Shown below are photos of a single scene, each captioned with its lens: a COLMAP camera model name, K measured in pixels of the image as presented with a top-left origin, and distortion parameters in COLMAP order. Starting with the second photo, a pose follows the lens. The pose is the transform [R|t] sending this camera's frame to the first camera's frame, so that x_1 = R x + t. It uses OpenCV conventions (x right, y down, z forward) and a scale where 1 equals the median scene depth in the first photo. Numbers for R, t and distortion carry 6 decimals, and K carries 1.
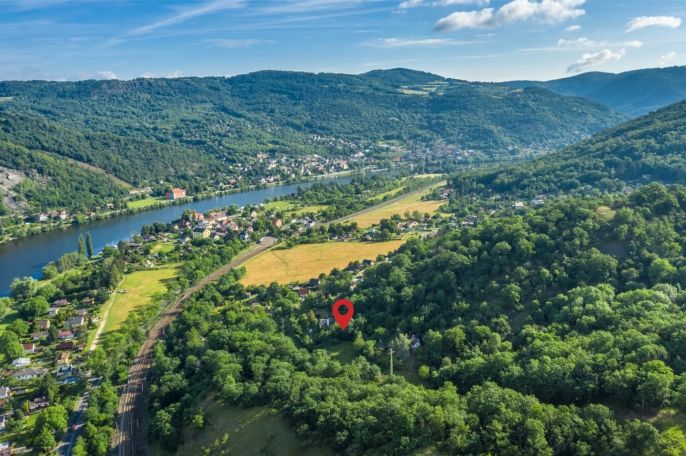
lens RADIAL K [[548.5, 0, 343.0], [0, 548.5, 228.0], [0, 0, 1]] dist [-0.001526, 0.007021]
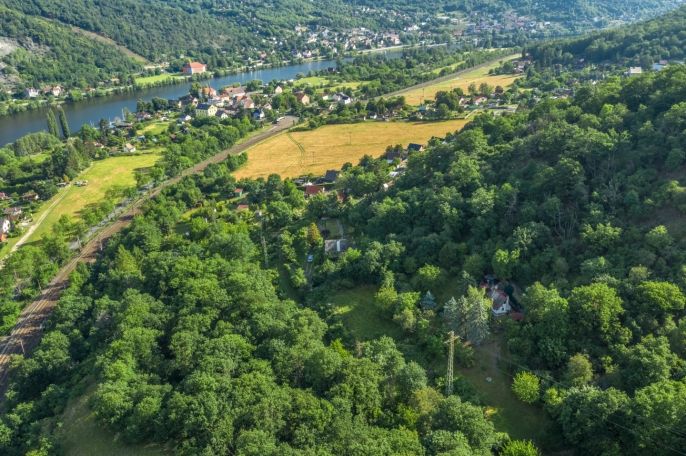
lens RADIAL K [[548.5, 0, 343.0], [0, 548.5, 228.0], [0, 0, 1]] dist [-0.001526, 0.007021]
pose [[0.995448, 0.027115, -0.091369, 0.013760], [-0.008955, 0.981044, 0.193578, 0.019378], [0.094886, -0.191878, 0.976821, 0.205483]]
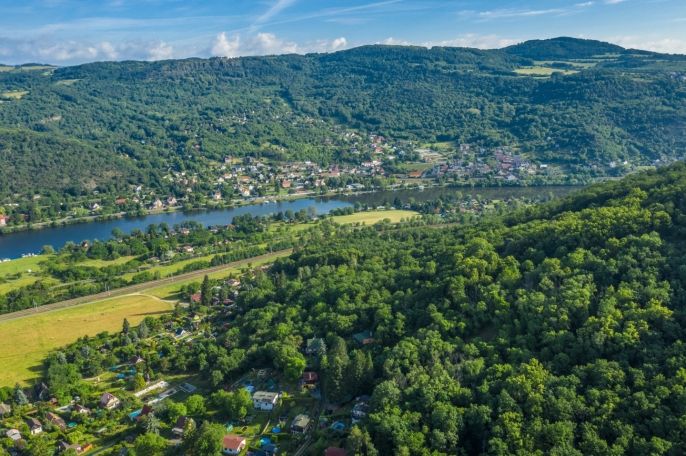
lens RADIAL K [[548.5, 0, 343.0], [0, 548.5, 228.0], [0, 0, 1]] dist [-0.001526, 0.007021]
pose [[0.923213, 0.104767, -0.369732, 0.631912], [-0.085866, 0.994034, 0.067262, -0.213916], [0.374573, -0.030350, 0.926701, 0.675285]]
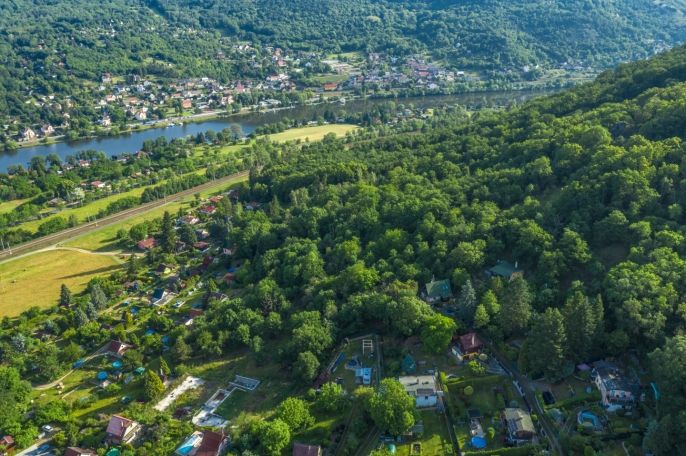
lens RADIAL K [[548.5, 0, 343.0], [0, 548.5, 228.0], [0, 0, 1]] dist [-0.001526, 0.007021]
pose [[0.989501, 0.055832, -0.133307, 0.463555], [-0.031179, 0.983114, 0.180318, -0.176737], [0.141124, -0.174268, 0.974533, 0.776597]]
